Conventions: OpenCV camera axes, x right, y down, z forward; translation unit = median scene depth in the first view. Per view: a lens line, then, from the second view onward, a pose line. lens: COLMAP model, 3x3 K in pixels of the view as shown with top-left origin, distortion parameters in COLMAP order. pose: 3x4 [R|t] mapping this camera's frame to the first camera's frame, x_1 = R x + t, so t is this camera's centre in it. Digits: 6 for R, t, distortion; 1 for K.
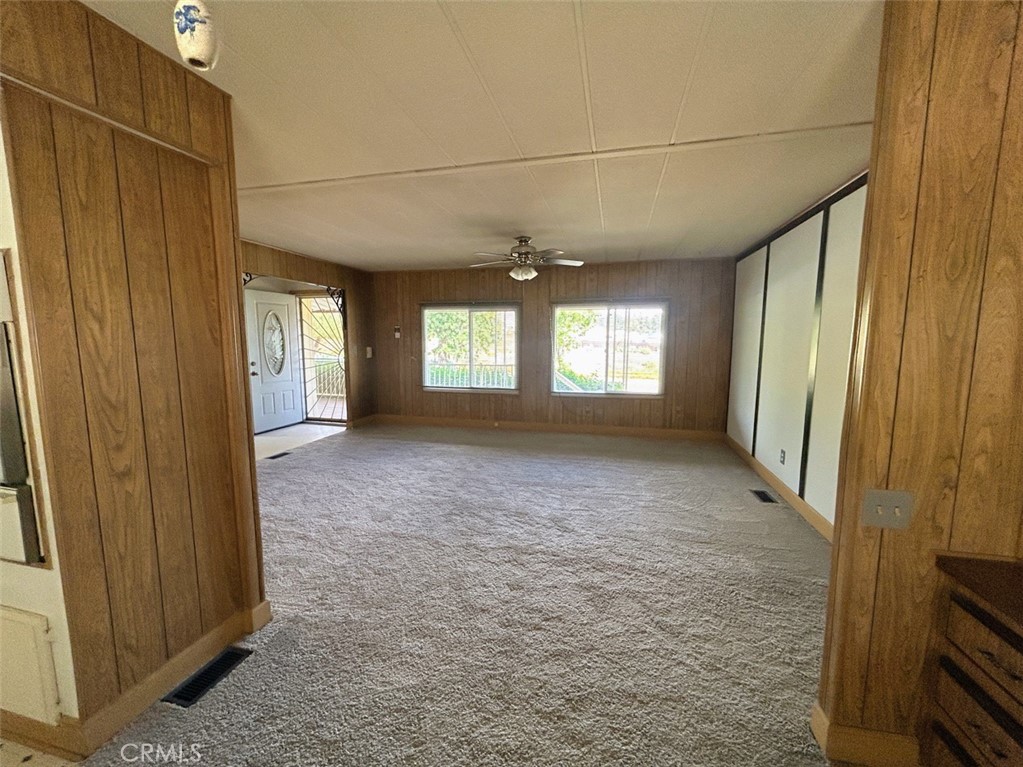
lens RADIAL K [[412.7, 0, 509.5], [0, 412.7, 382.5], [0, 0, 1]] dist [0.000328, -0.000367]
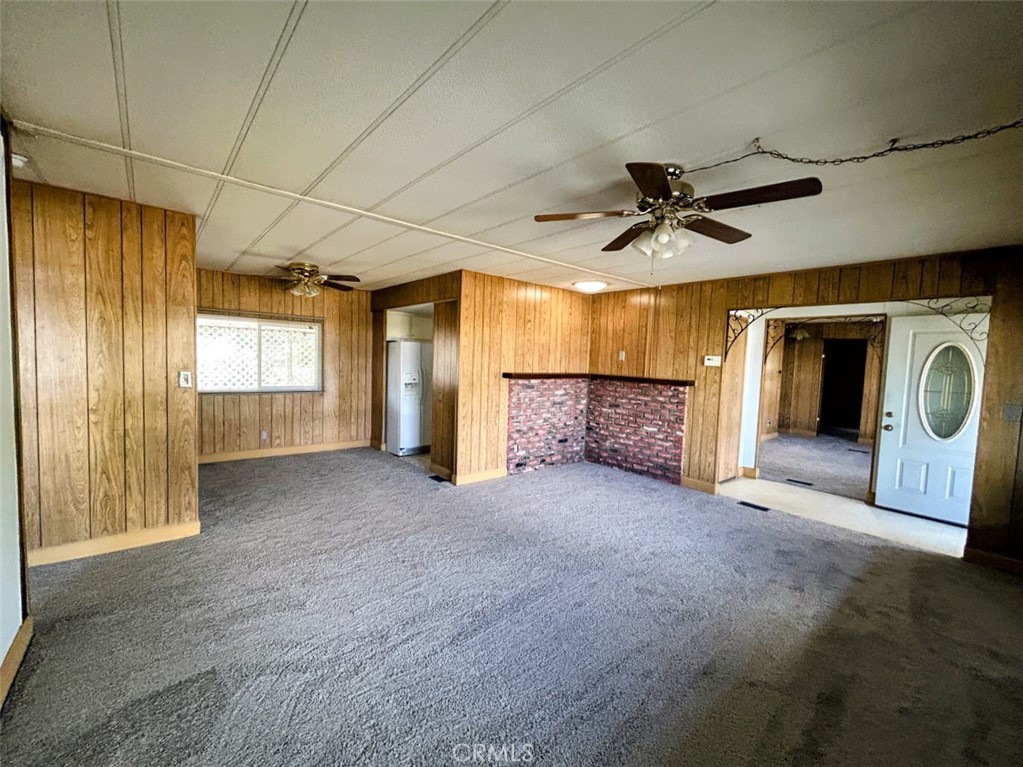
lens RADIAL K [[412.7, 0, 509.5], [0, 412.7, 382.5], [0, 0, 1]] dist [0.000328, -0.000367]
pose [[-0.568911, 0.026598, -0.821969, 0.501313], [-0.128046, 0.984423, 0.120480, -0.134617], [0.812369, 0.173793, -0.556644, 1.086548]]
